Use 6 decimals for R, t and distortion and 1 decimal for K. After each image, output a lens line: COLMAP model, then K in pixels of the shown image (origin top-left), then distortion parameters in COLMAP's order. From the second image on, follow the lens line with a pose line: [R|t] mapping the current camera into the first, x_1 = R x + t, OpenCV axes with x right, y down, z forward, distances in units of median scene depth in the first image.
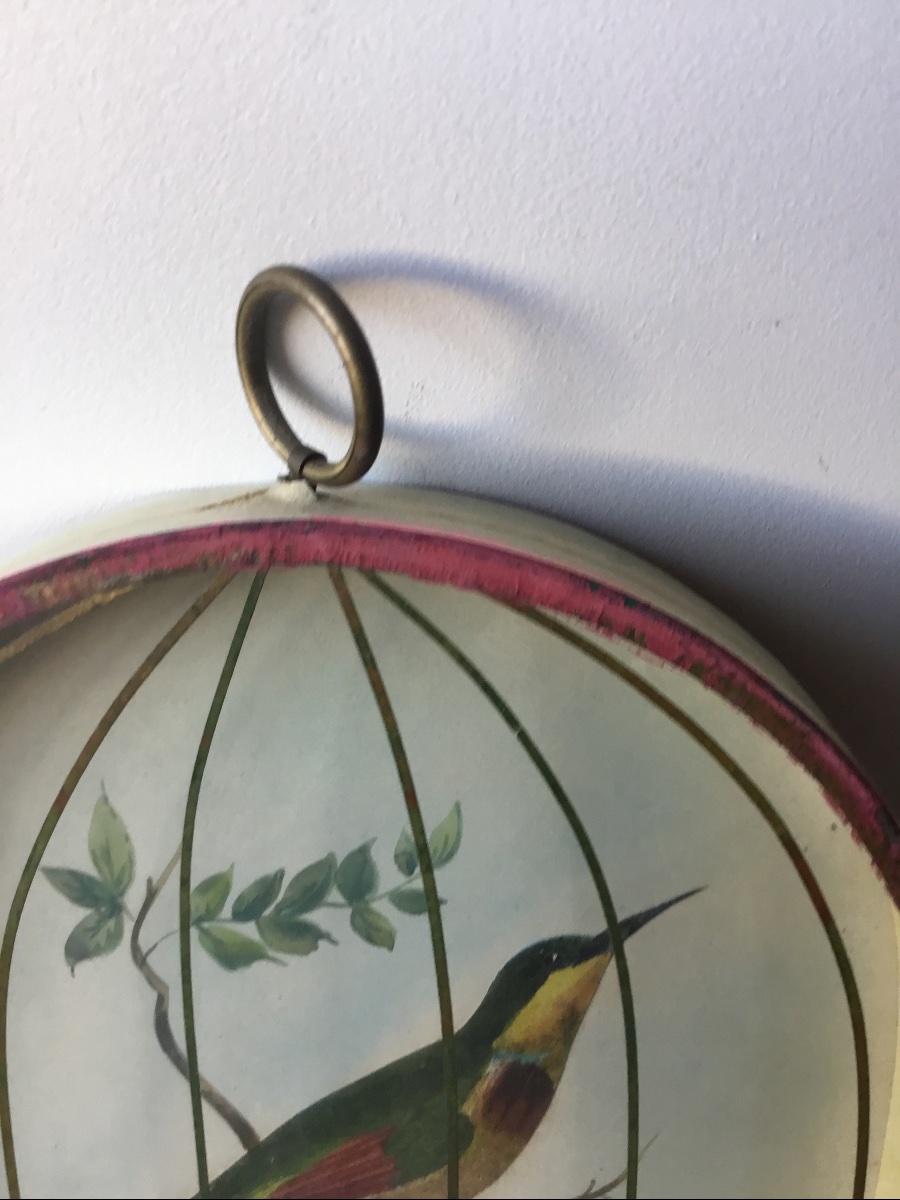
lens RADIAL K [[1109.1, 0, 445.6], [0, 1109.1, 651.6], [0, 0, 1]] dist [0.092528, -0.210861]
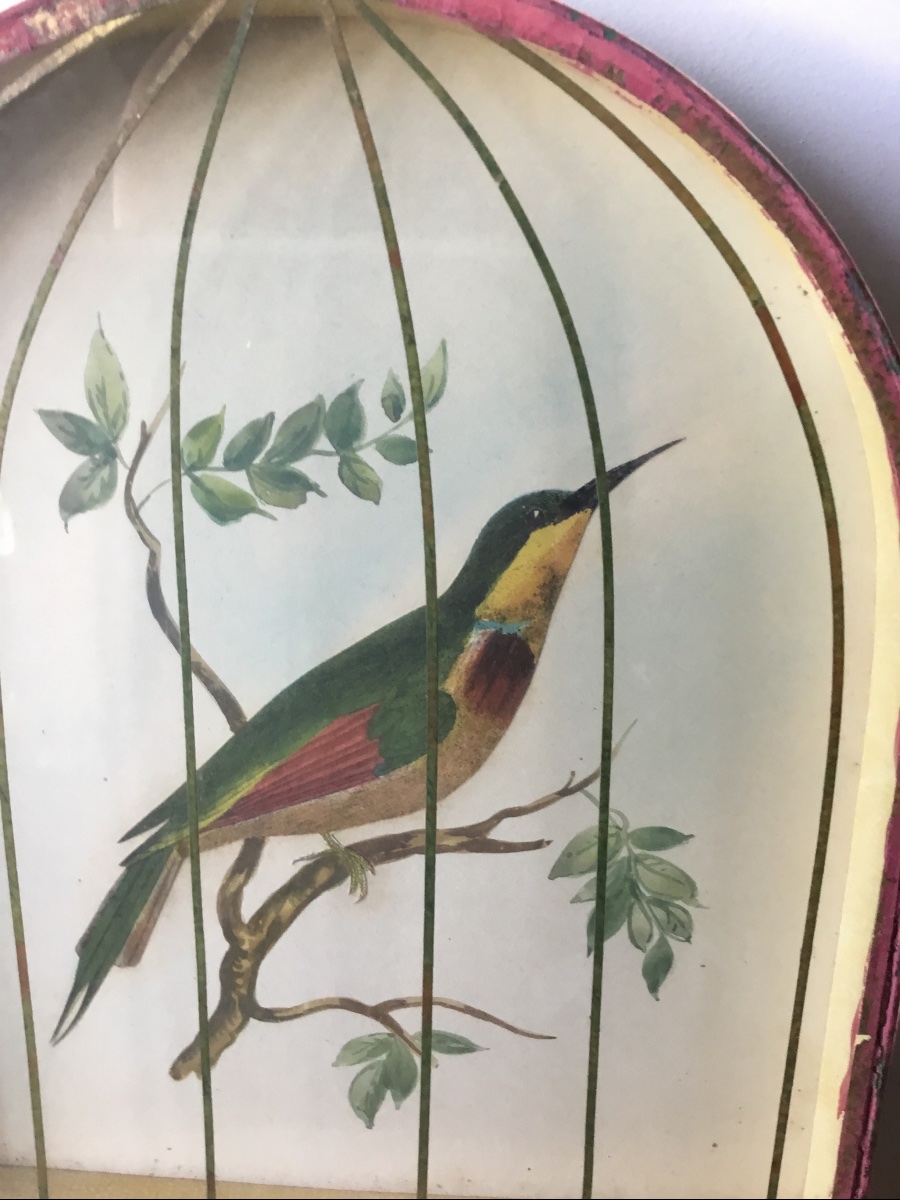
lens RADIAL K [[1109.1, 0, 445.6], [0, 1109.1, 651.6], [0, 0, 1]] dist [0.092528, -0.210861]
pose [[0.999637, 0.020920, -0.016982, 0.034401], [-0.021417, 0.999331, -0.029662, 0.435130], [0.016351, 0.030015, 0.999416, -0.016216]]
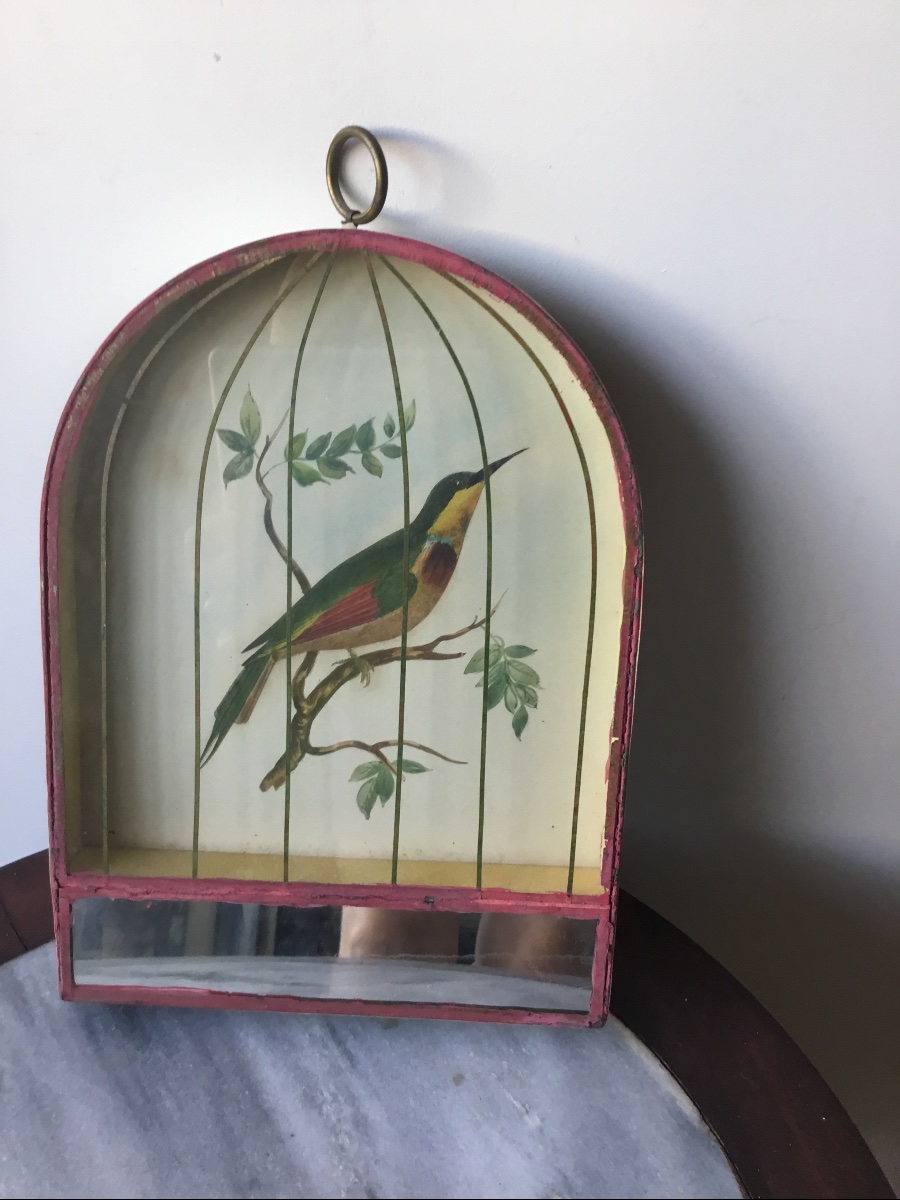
lens RADIAL K [[983.9, 0, 447.4], [0, 983.9, 617.7], [0, 0, 1]] dist [0.053816, -0.120627]
pose [[0.999104, 0.031057, 0.028736, 0.032830], [-0.027858, 0.994007, -0.105707, 0.729211], [-0.031847, 0.104811, 0.993982, -0.830238]]
